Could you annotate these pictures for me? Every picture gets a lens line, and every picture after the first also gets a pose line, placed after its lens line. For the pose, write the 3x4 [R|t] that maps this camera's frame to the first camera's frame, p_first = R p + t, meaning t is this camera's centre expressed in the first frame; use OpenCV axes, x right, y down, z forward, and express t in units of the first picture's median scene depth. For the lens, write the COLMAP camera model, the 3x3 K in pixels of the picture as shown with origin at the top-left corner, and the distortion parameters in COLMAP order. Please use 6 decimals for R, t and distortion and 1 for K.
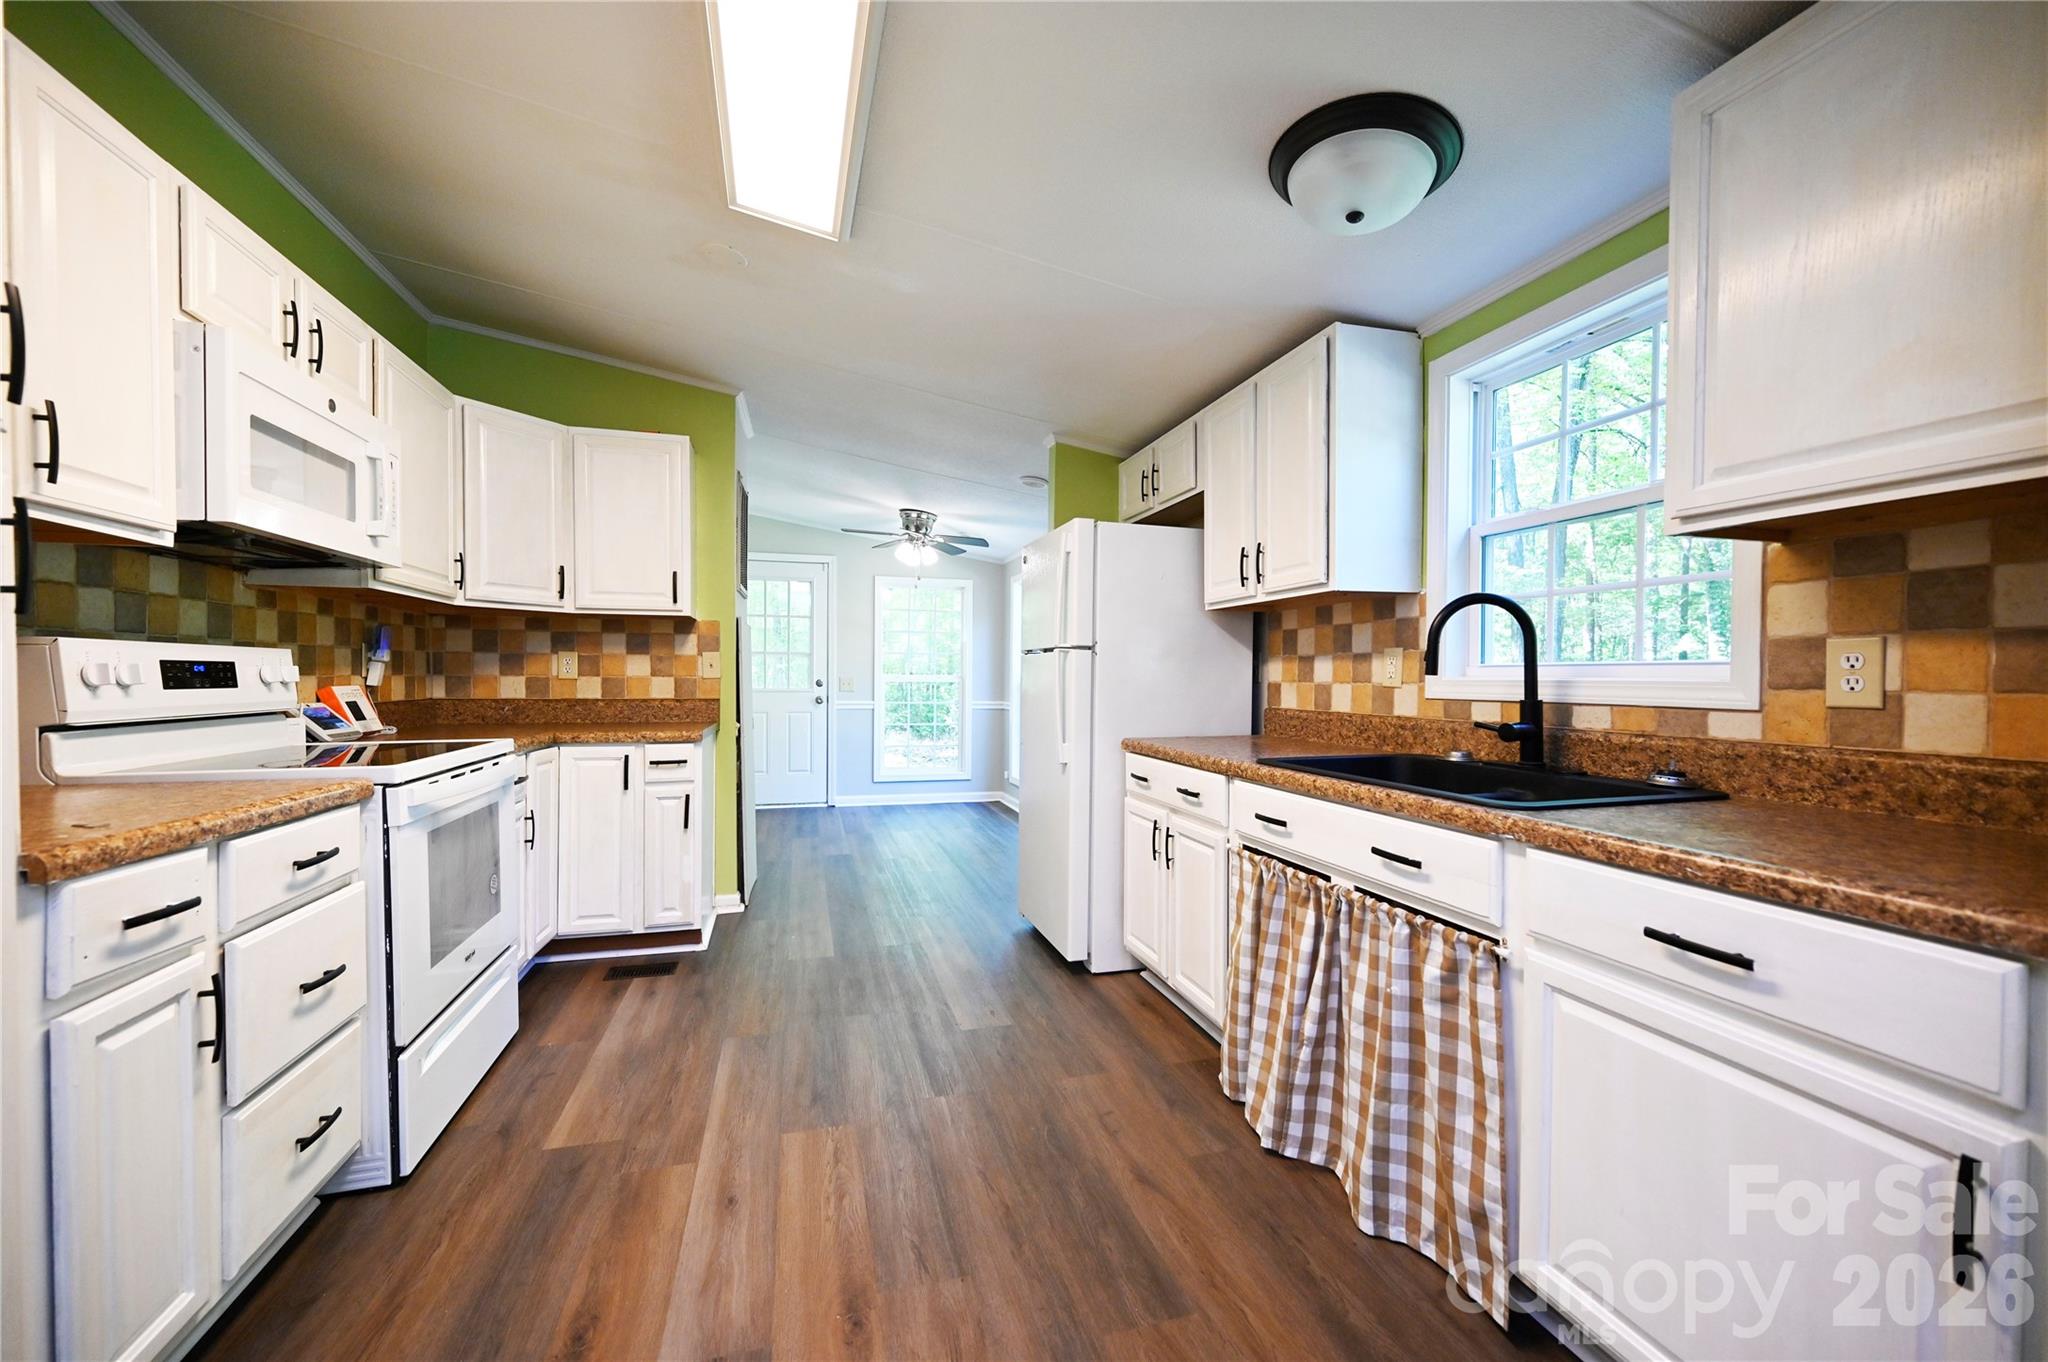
lens RADIAL K [[802.0, 0, 1025.8], [0, 802.0, 689.3], [0, 0, 1]] dist [-0.000205, 0.000106]
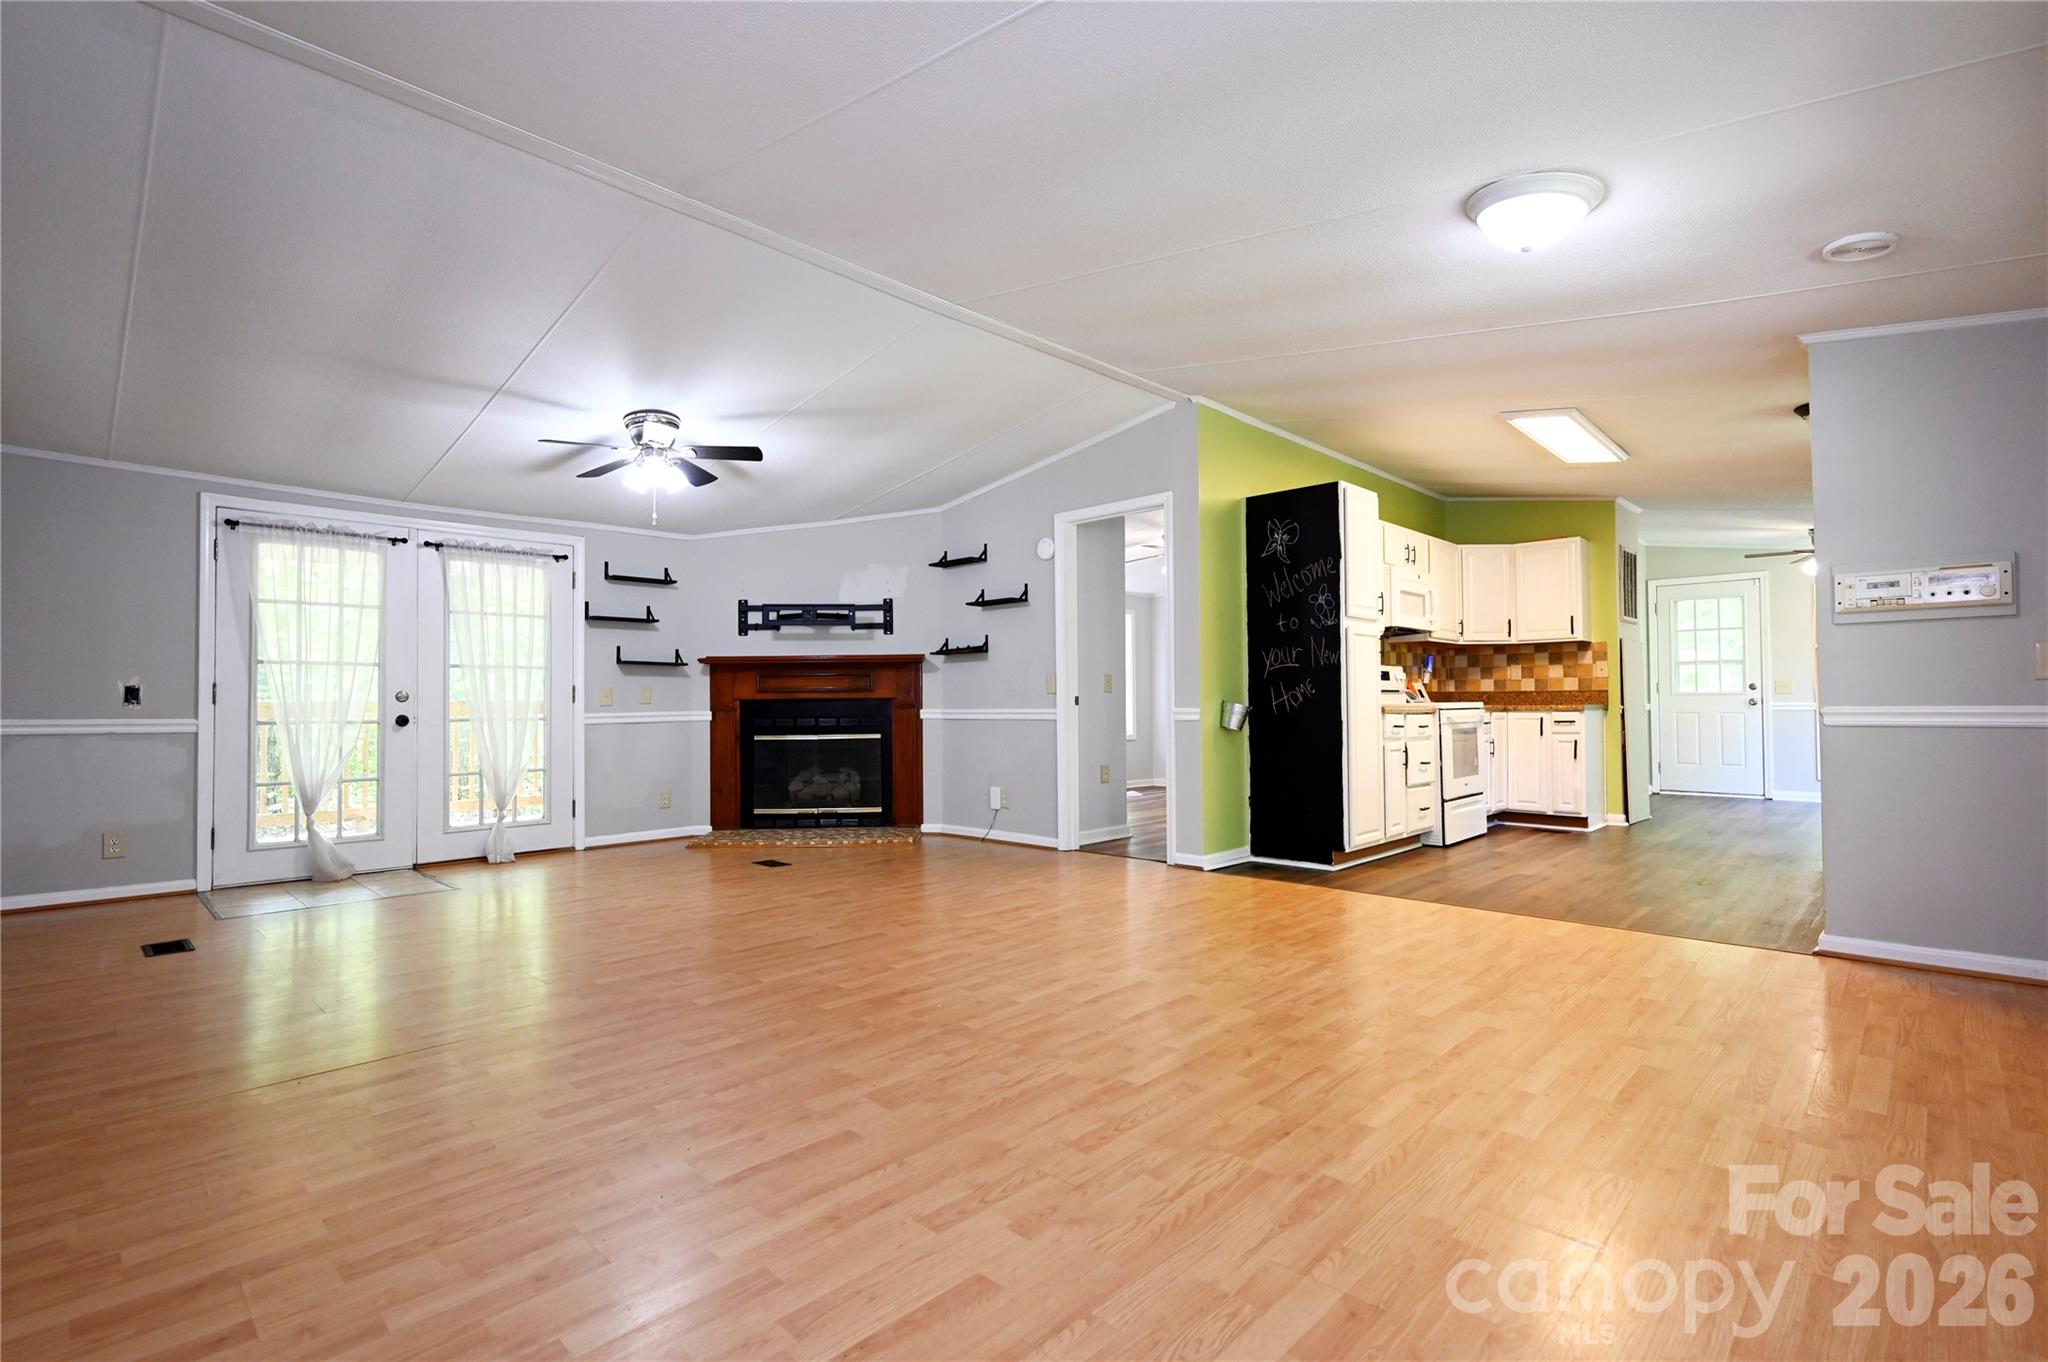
lens RADIAL K [[935.1, 0, 1023.0], [0, 935.1, 692.0], [0, 0, 1]] dist [-0.000463, -0.000012]
pose [[0.495762, -0.021779, -0.868185, 0.732643], [-0.004818, 0.999601, -0.027827, 0.081395], [0.868445, 0.017979, 0.495460, -1.043419]]
